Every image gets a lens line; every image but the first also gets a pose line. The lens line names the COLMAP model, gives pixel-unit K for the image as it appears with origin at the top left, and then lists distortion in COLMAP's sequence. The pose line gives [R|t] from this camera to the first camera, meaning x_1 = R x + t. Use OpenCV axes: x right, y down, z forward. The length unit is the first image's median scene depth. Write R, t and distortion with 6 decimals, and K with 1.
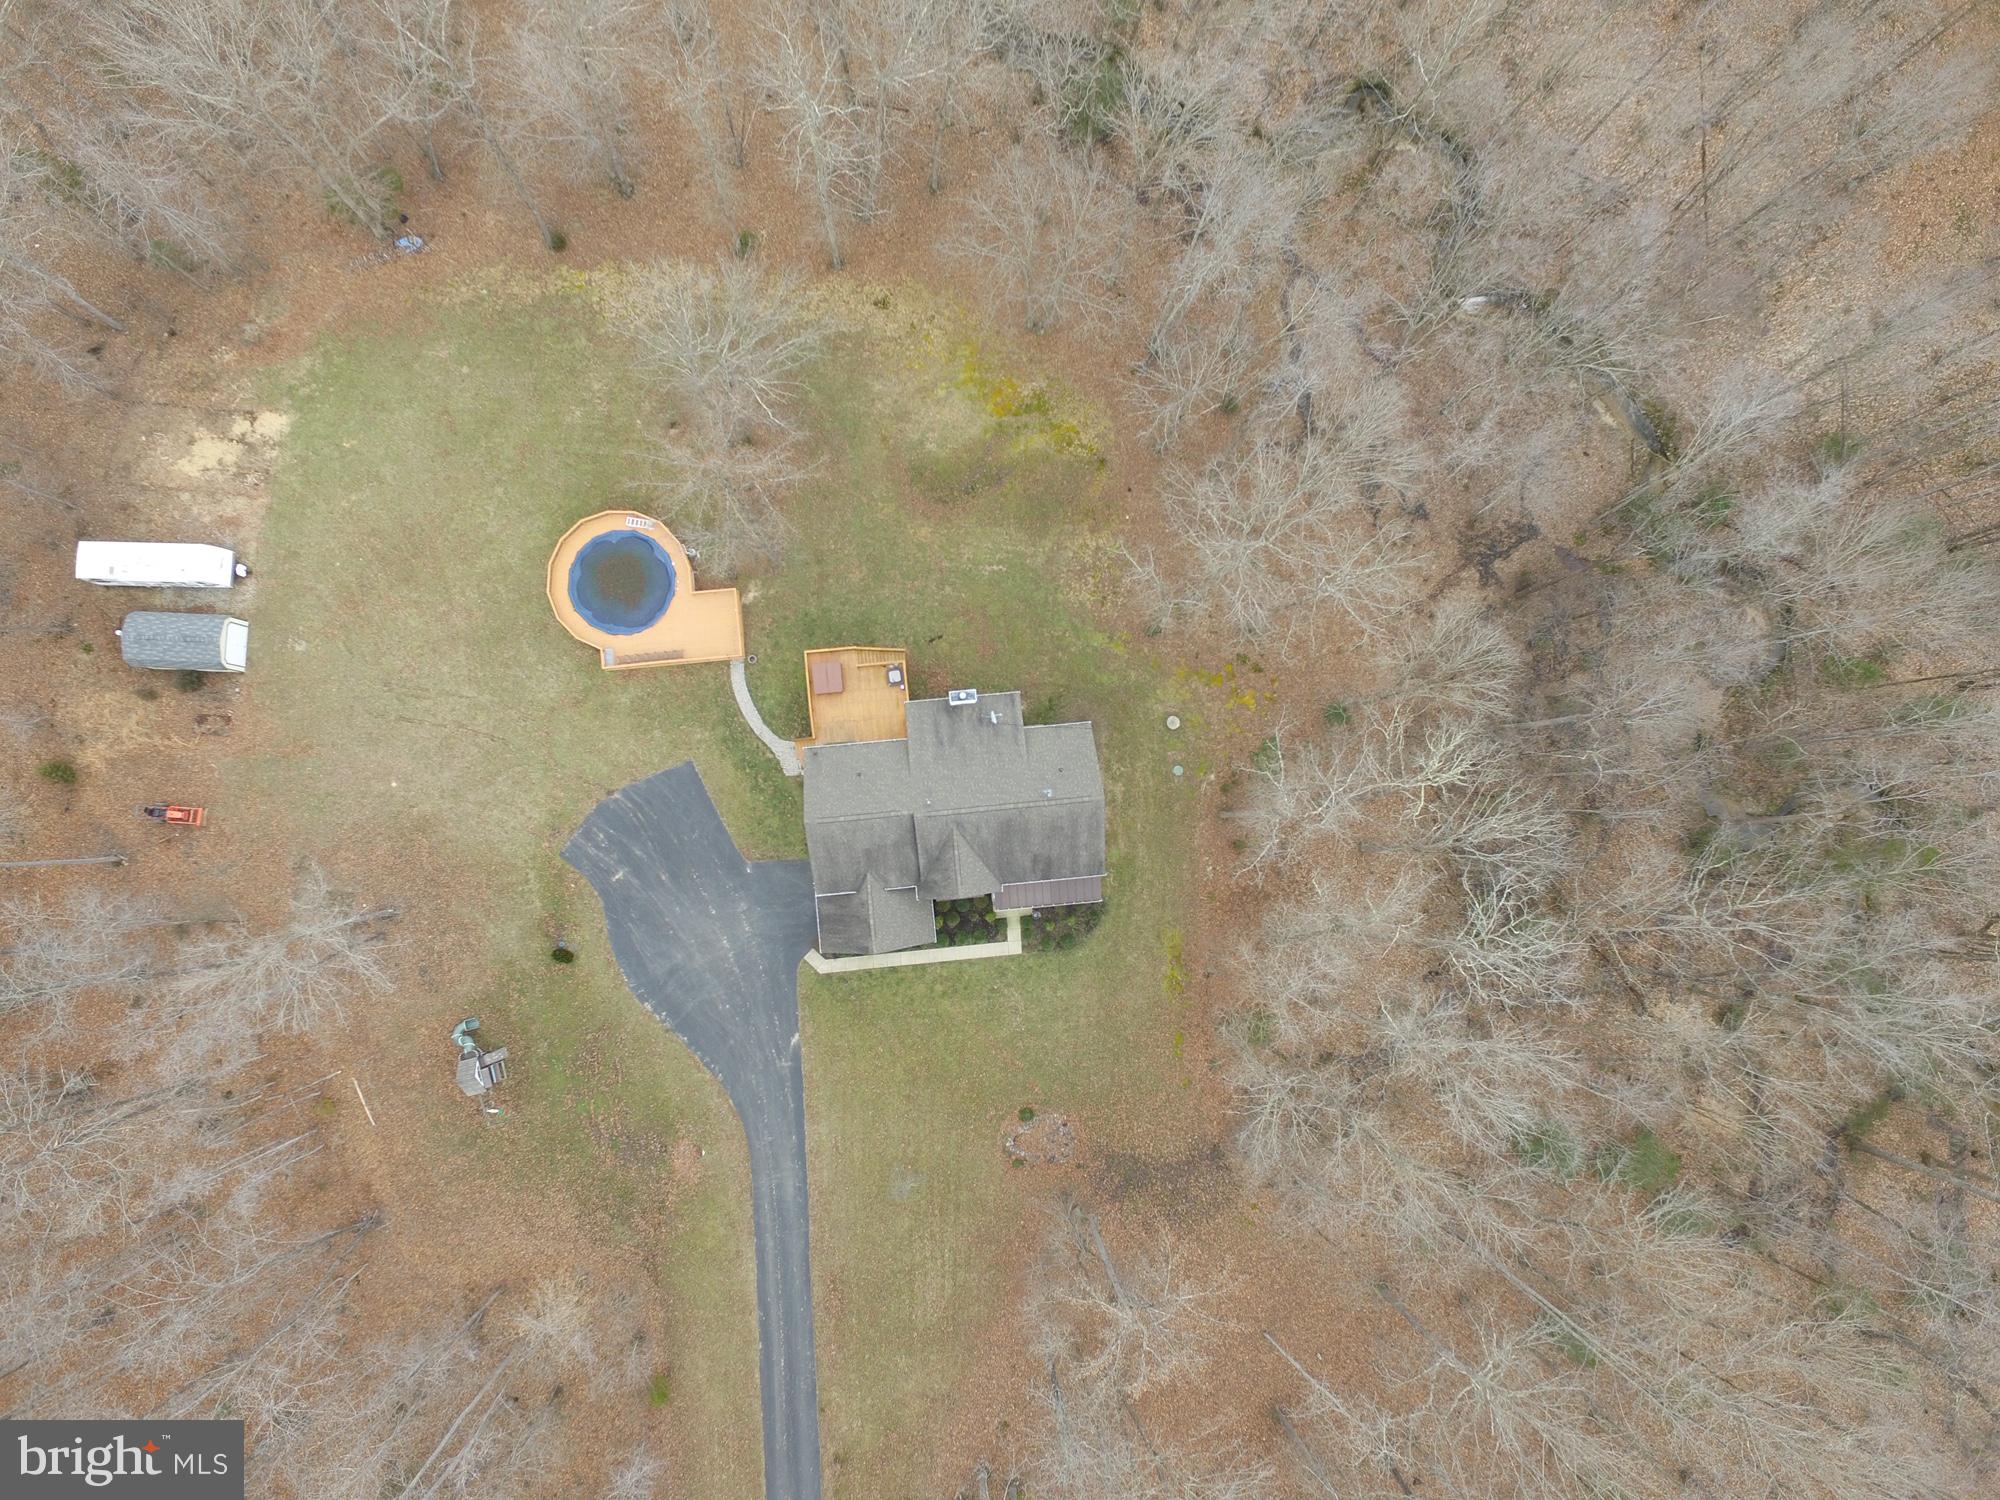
lens RADIAL K [[1171.5, 0, 994.1], [0, 1171.5, 750.5], [0, 0, 1]] dist [0.004964, 0.002379]
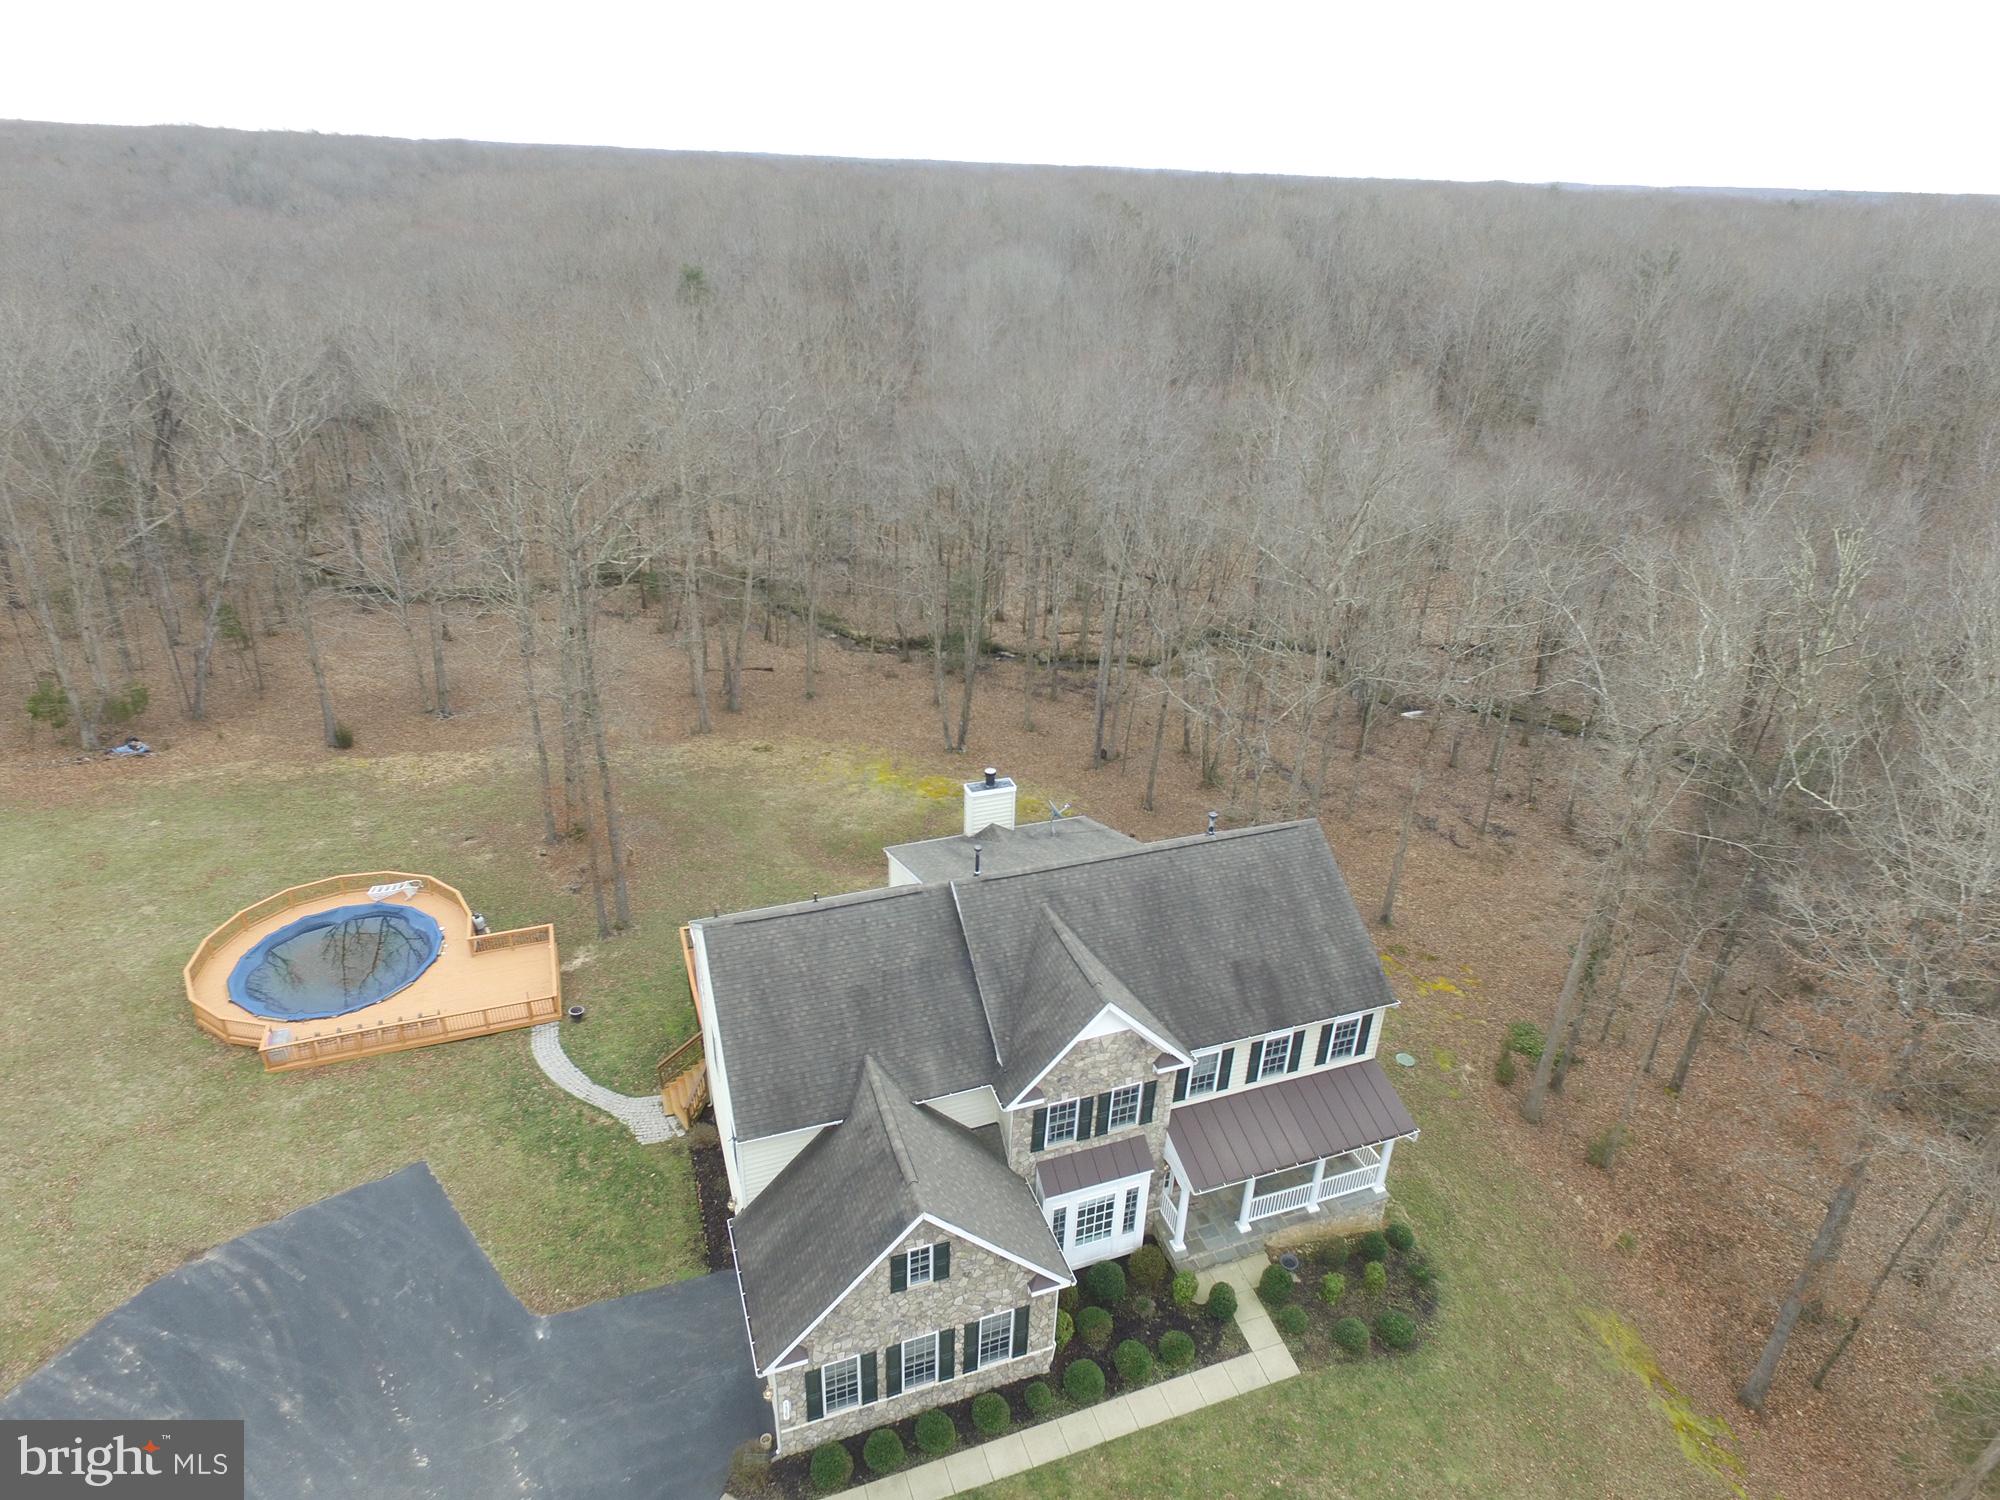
lens RADIAL K [[1171.5, 0, 998.2], [0, 1171.5, 751.0], [0, 0, 1]] dist [0.004964, 0.002379]
pose [[0.968198, -0.119444, 0.219829, -0.126692], [0.250006, 0.495008, -0.832144, 0.359544], [-0.009422, 0.860639, 0.509128, 0.640493]]
